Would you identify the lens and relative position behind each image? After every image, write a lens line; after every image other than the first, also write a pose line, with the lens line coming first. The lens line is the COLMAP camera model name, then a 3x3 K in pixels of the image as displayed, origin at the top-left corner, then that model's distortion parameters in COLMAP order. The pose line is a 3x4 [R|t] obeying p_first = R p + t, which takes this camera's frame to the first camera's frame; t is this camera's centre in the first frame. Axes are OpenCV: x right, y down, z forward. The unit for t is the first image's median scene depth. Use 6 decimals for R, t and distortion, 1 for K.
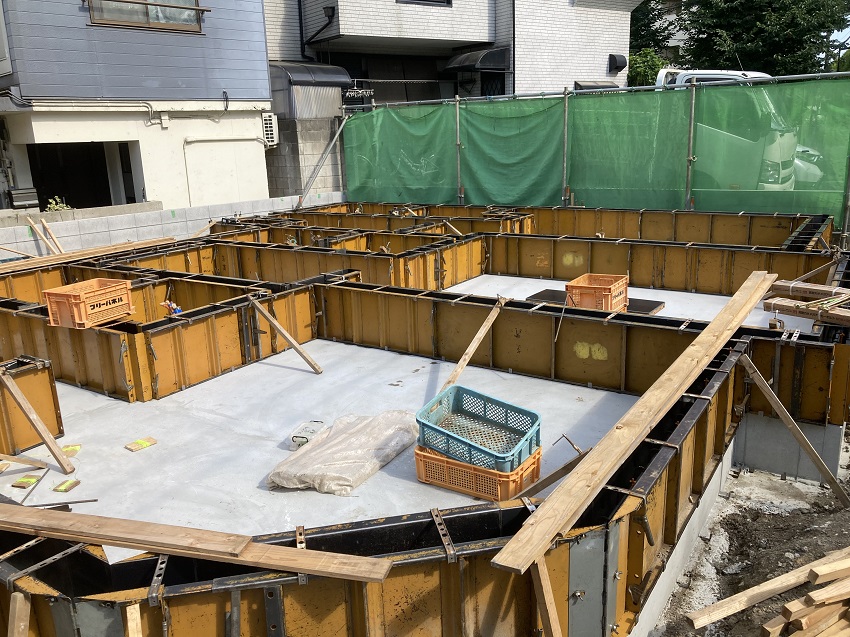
lens RADIAL K [[709.8, 0, 425.0], [0, 709.8, 318.5], [0, 0, 1]] dist [-0.011274, -0.013303]
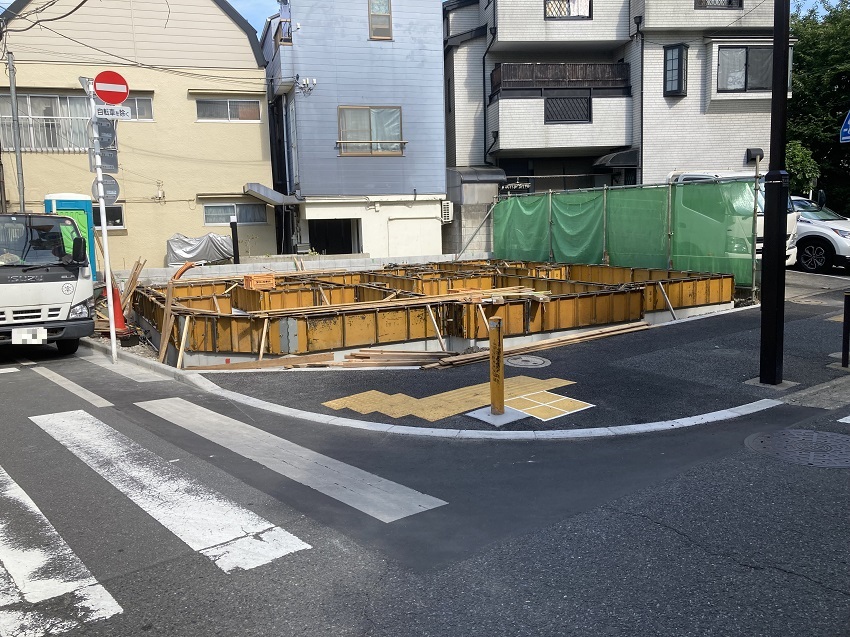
lens RADIAL K [[691.1, 0, 425.0], [0, 691.1, 318.5], [0, 0, 1]] dist [0.008038, -0.003973]
pose [[0.880618, 0.074471, -0.467938, 0.496197], [-0.118113, 0.990898, -0.064579, 0.075262], [0.458870, 0.112139, 0.881398, -0.357126]]
